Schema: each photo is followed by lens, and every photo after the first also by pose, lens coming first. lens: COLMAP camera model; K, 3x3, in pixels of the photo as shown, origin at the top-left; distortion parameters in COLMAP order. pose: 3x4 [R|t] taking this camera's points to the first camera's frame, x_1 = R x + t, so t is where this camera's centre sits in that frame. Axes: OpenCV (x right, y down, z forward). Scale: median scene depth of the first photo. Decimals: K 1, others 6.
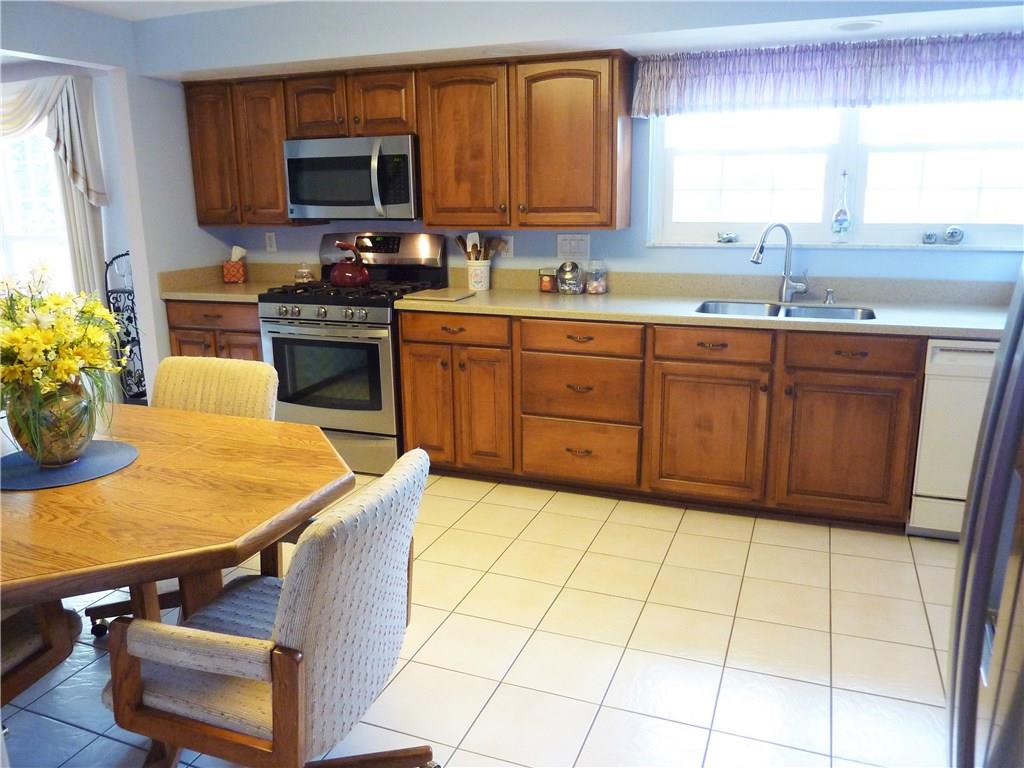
lens RADIAL K [[773.3, 0, 514.8], [0, 773.3, 376.4], [0, 0, 1]] dist [-0.042173, -0.001932]
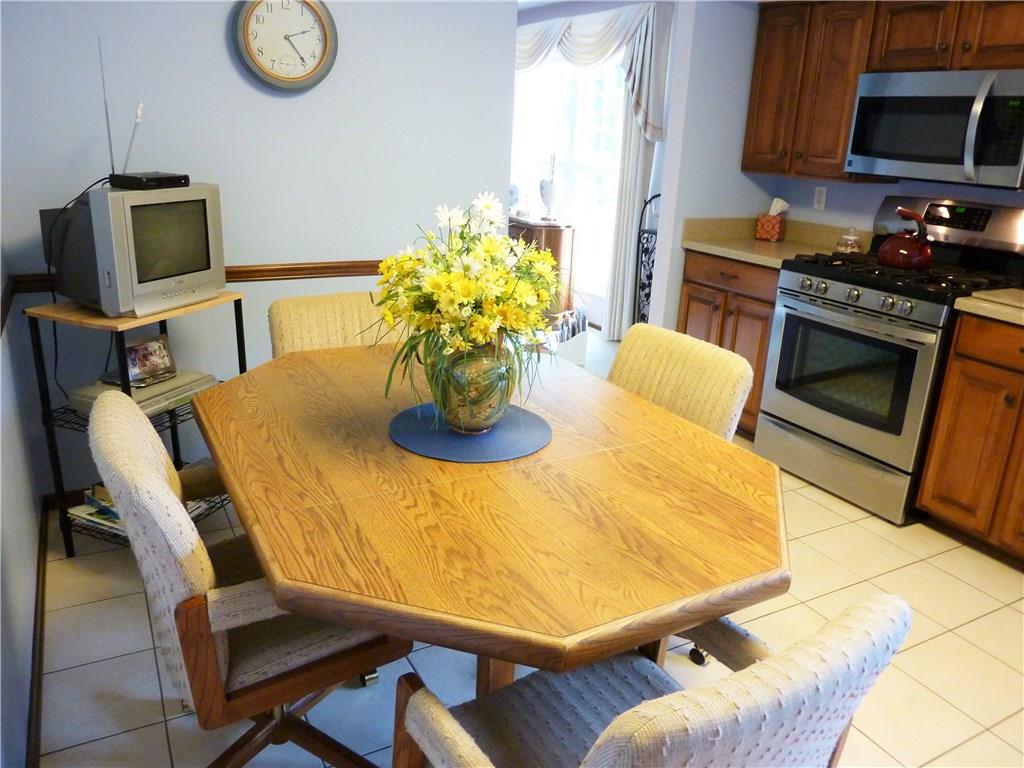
lens RADIAL K [[782.3, 0, 511.4], [0, 782.3, 380.2], [0, 0, 1]] dist [-0.024288, -0.005814]
pose [[0.759928, 0.240227, -0.603987, -0.013200], [-0.200007, 0.970537, 0.134371, -0.033604], [0.618471, 0.018690, 0.785585, 0.149773]]
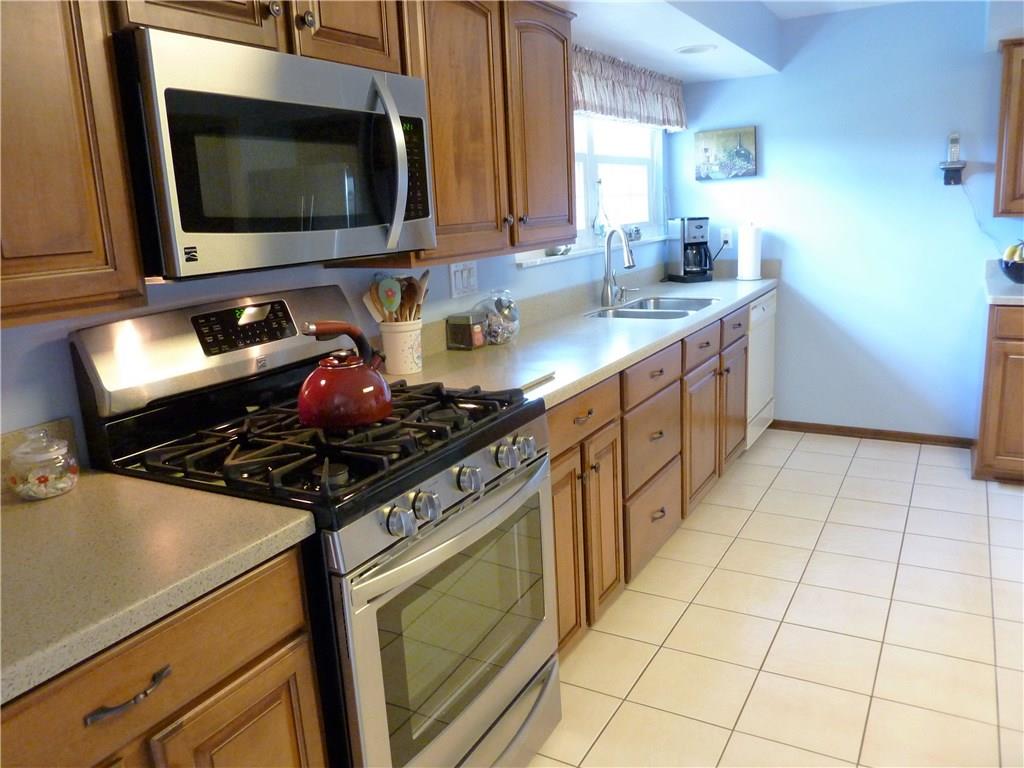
lens RADIAL K [[773.3, 0, 514.8], [0, 773.3, 376.4], [0, 0, 1]] dist [-0.042173, -0.001932]
pose [[0.152784, -0.209205, 0.965862, -0.616306], [0.282359, 0.945837, 0.160203, -0.186832], [-0.947064, 0.248244, 0.203580, 0.851142]]
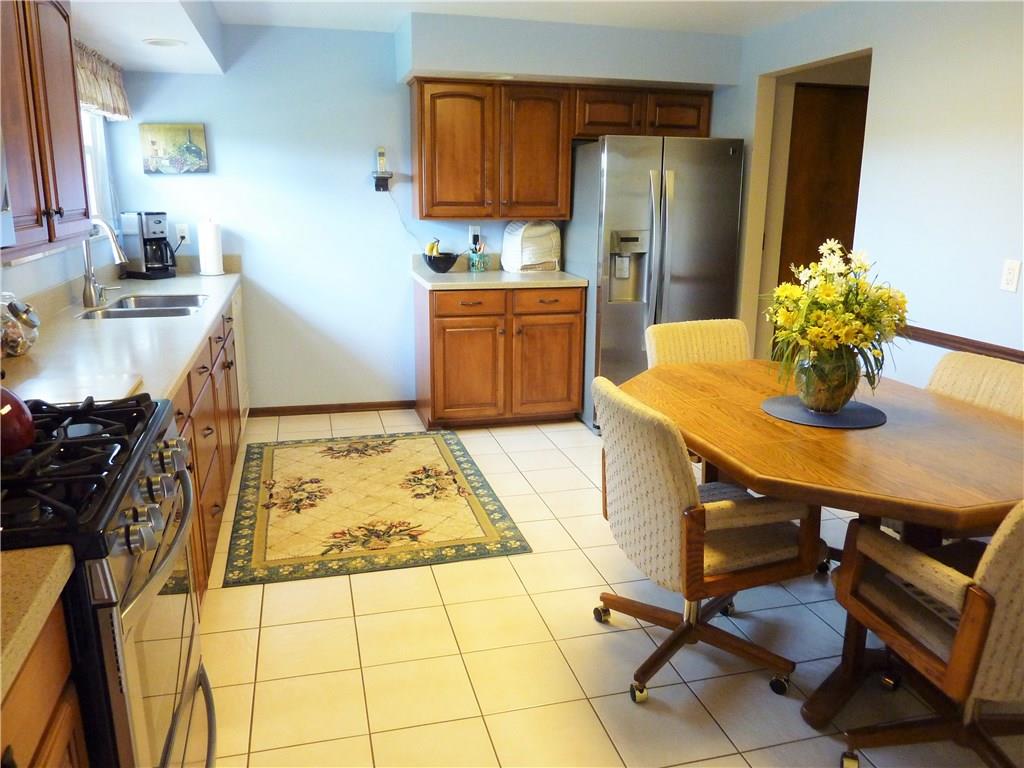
lens RADIAL K [[773.3, 0, 514.8], [0, 773.3, 376.4], [0, 0, 1]] dist [-0.042173, -0.001932]
pose [[-0.589553, -0.189402, 0.785210, -0.639164], [0.184667, 0.914767, 0.359305, -0.235157], [-0.786337, 0.356832, -0.504327, 1.004819]]
